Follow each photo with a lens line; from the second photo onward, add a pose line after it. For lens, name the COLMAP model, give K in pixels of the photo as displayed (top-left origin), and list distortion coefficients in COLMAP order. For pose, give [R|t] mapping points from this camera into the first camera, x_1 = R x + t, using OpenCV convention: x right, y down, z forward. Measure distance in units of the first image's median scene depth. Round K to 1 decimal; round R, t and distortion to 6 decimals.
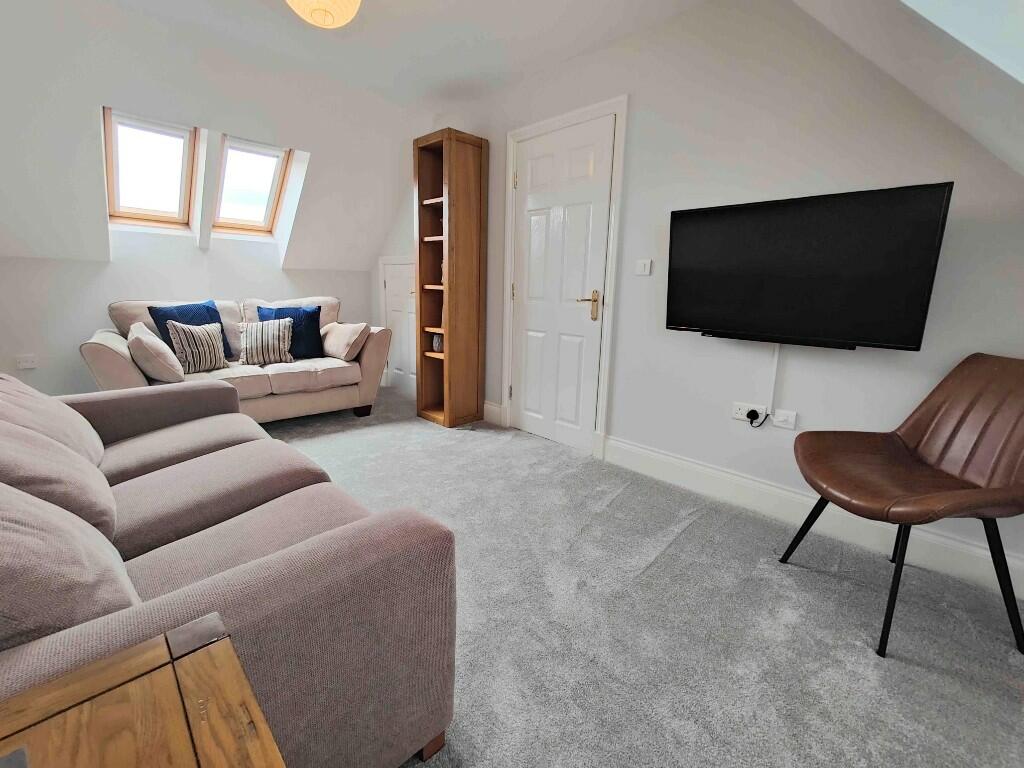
lens RADIAL K [[448.5, 0, 510.3], [0, 448.5, 380.2], [0, 0, 1]] dist [0.001923, 0.000535]
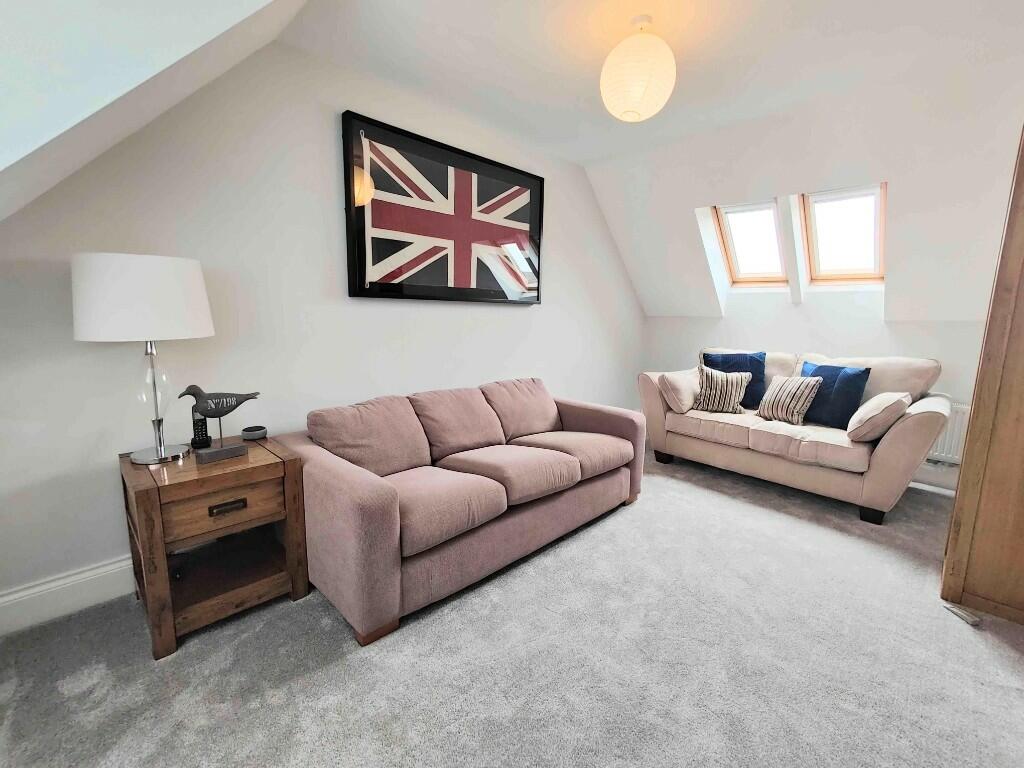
lens RADIAL K [[448.5, 0, 510.3], [0, 448.5, 380.2], [0, 0, 1]] dist [0.001923, 0.000535]
pose [[0.017721, 0.132507, -0.991024, 0.393096], [-0.226789, 0.965878, 0.125089, -0.111458], [0.973783, 0.222537, 0.047168, 0.385465]]
